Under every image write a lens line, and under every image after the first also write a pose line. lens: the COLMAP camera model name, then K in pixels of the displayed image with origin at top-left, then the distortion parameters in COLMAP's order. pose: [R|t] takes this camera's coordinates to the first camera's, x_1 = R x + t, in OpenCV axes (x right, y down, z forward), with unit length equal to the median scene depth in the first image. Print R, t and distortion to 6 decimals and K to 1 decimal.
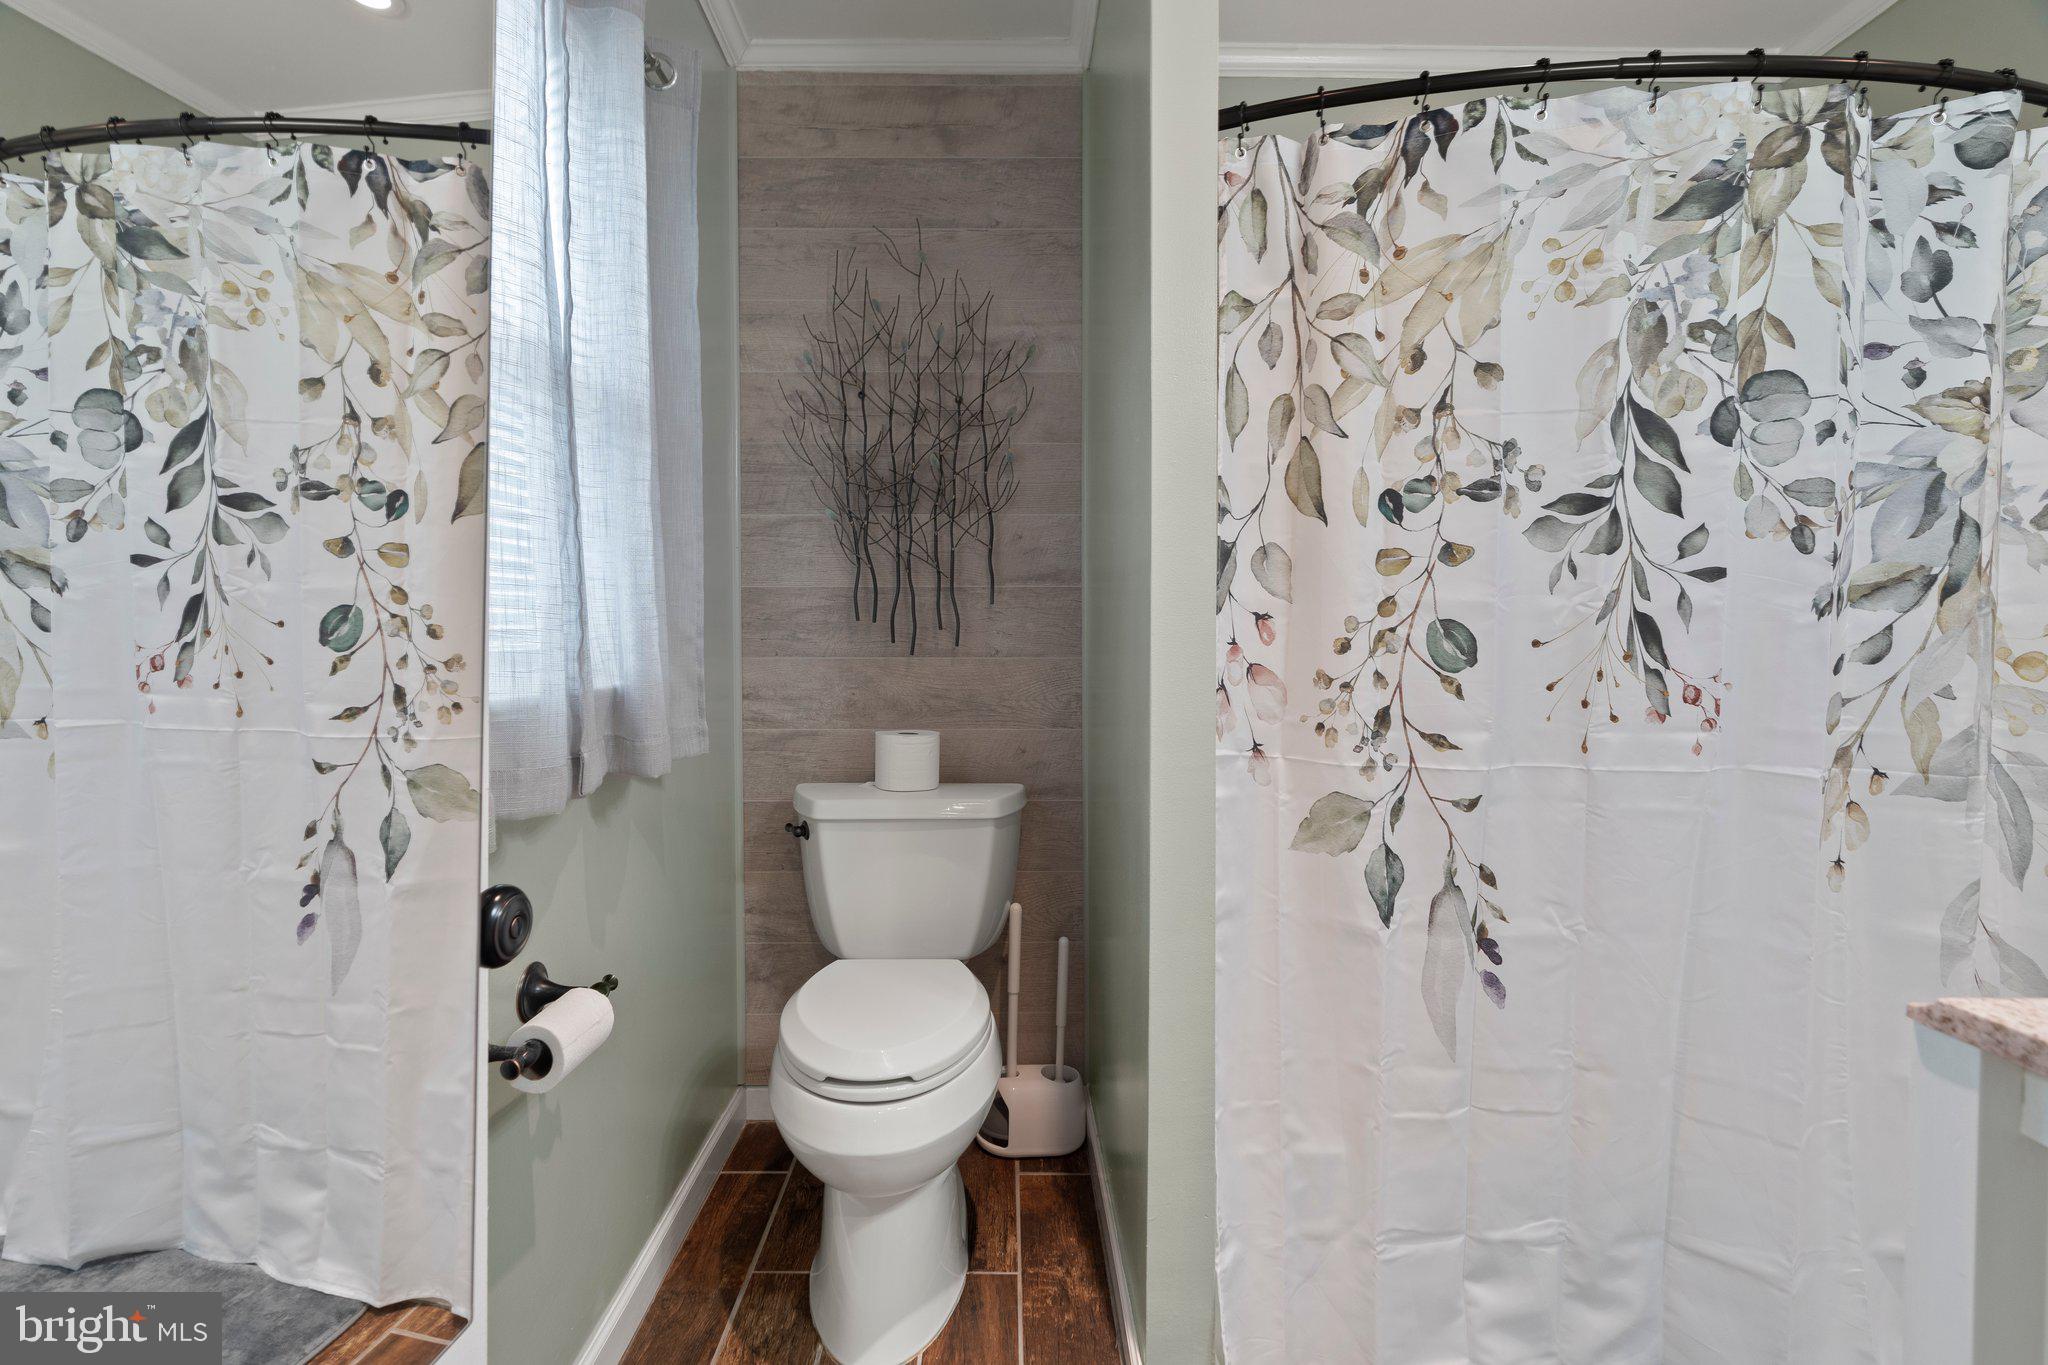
lens RADIAL K [[911.1, 0, 1014.9], [0, 911.1, 694.5], [0, 0, 1]] dist [-0.015039, 0.006182]
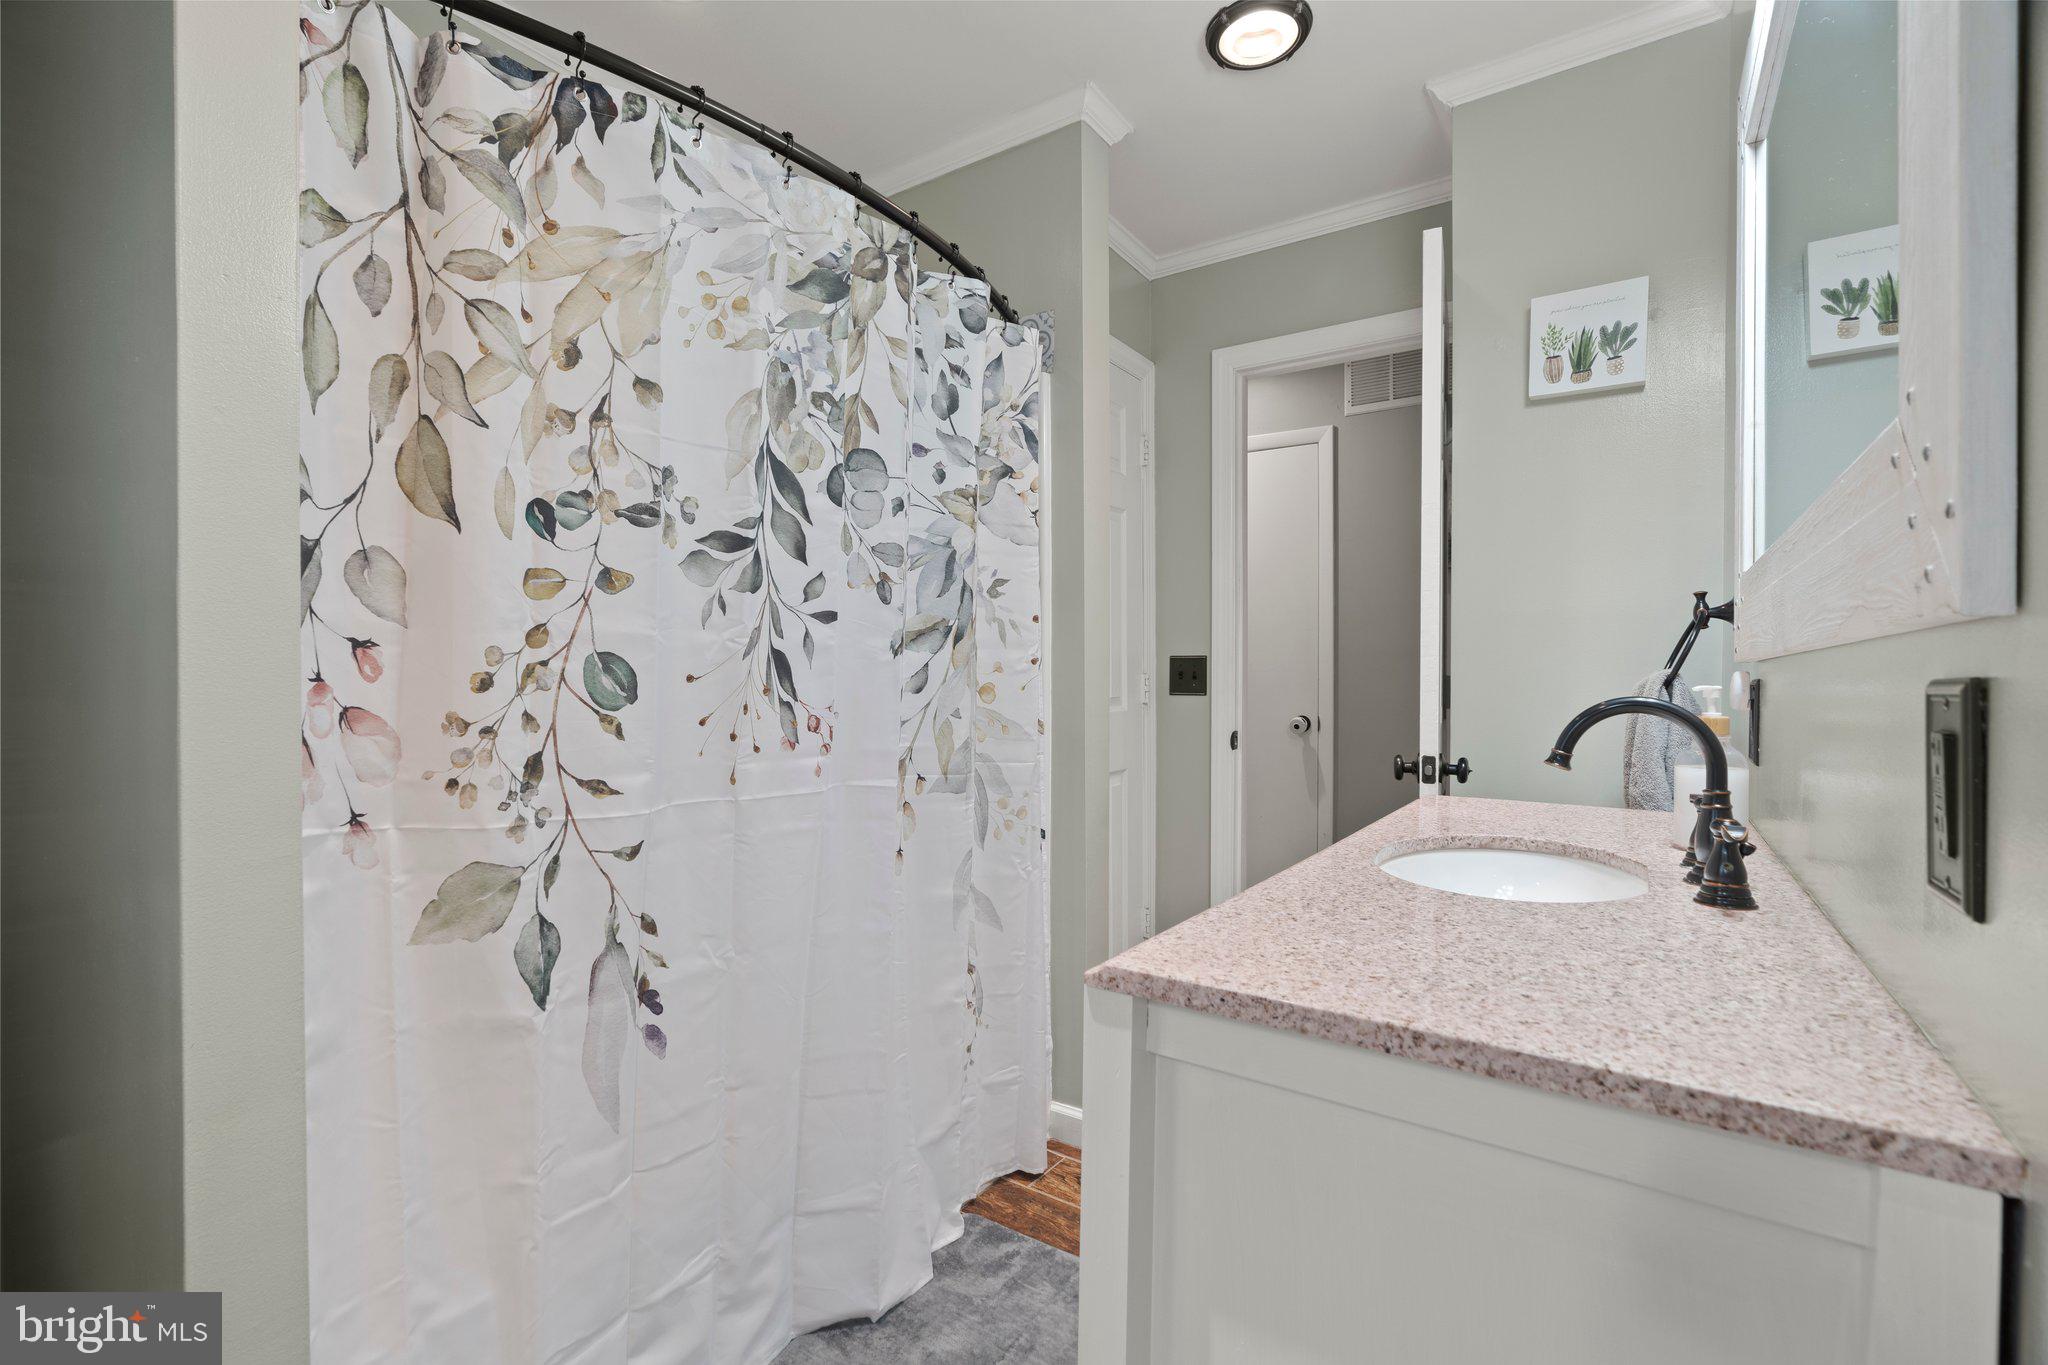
lens RADIAL K [[911.1, 0, 1014.9], [0, 911.1, 694.5], [0, 0, 1]] dist [-0.015039, 0.006182]
pose [[0.581055, -0.017518, 0.813676, -0.025167], [0.048168, 0.998756, -0.012895, -0.009517], [-0.812437, 0.046685, 0.581176, 0.147688]]
